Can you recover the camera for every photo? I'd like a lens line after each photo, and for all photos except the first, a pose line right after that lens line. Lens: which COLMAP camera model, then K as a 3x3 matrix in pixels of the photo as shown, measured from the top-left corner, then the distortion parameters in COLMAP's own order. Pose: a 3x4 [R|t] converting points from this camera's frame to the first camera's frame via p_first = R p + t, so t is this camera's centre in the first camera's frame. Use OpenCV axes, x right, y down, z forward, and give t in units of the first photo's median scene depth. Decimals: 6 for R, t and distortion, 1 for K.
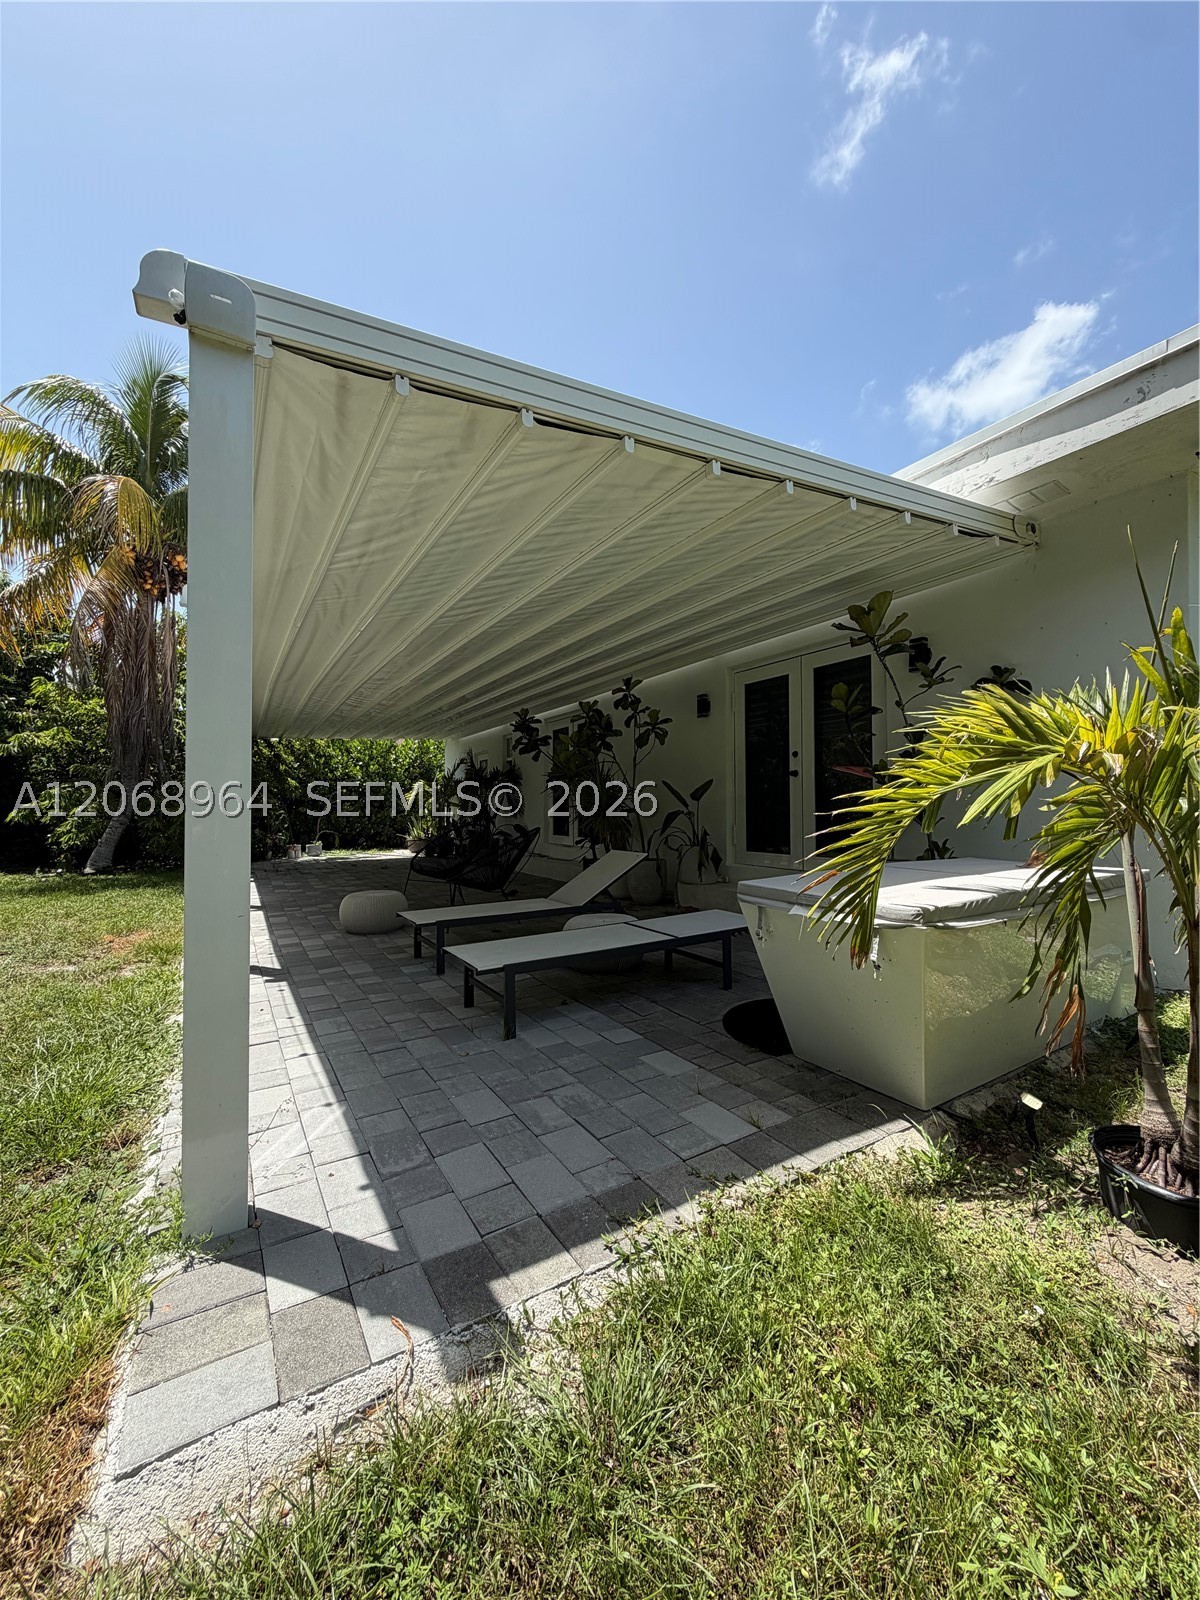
lens RADIAL K [[637.2, 0, 600.0], [0, 637.2, 800.0], [0, 0, 1]] dist [-0.006170, -0.000184]
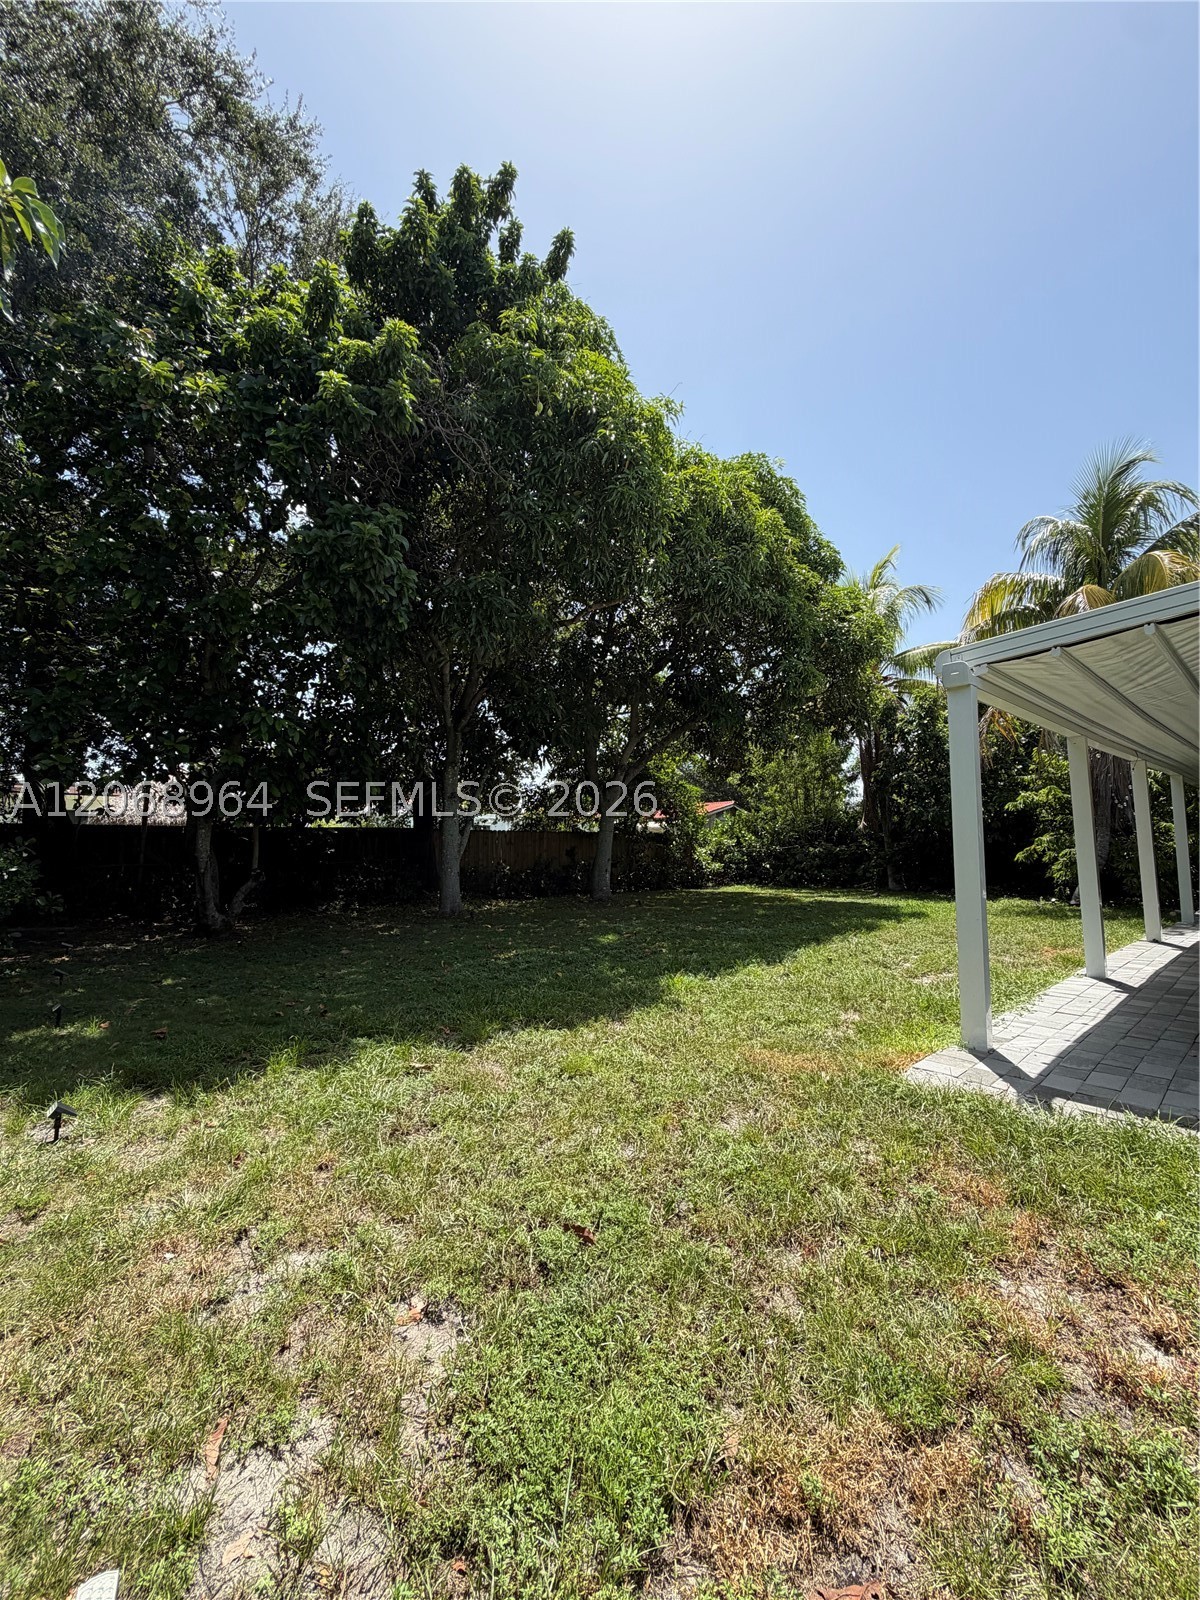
lens RADIAL K [[645.2, 0, 600.0], [0, 645.2, 800.0], [0, 0, 1]] dist [0.001229, 0.000155]
pose [[0.190399, -0.063900, -0.979625, 1.025400], [0.017289, 0.997943, -0.061735, -0.096359], [0.981555, -0.005183, 0.191112, -0.569715]]
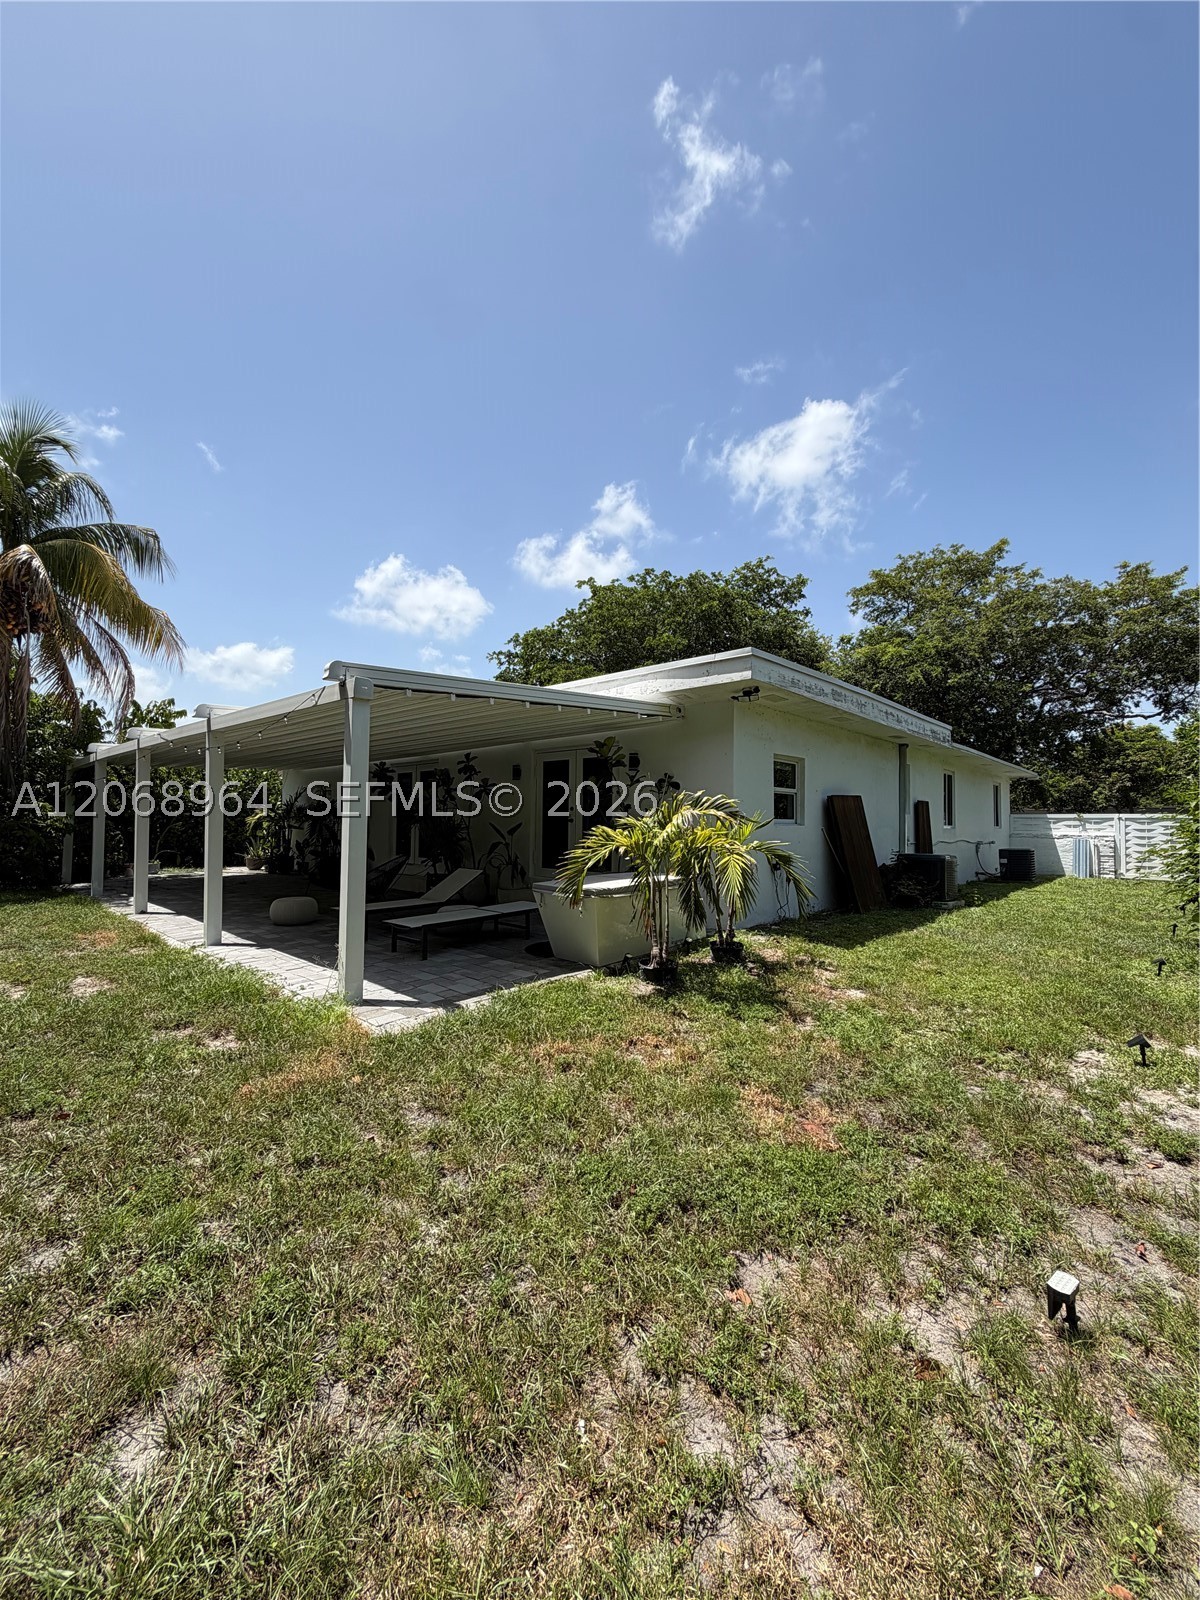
lens RADIAL K [[637.2, 0, 600.0], [0, 637.2, 800.0], [0, 0, 1]] dist [-0.006170, -0.000184]
pose [[0.954928, 0.023067, 0.295941, -0.258752], [-0.016911, 0.999584, -0.023347, -0.133930], [-0.296356, 0.017290, 0.954921, -1.381896]]
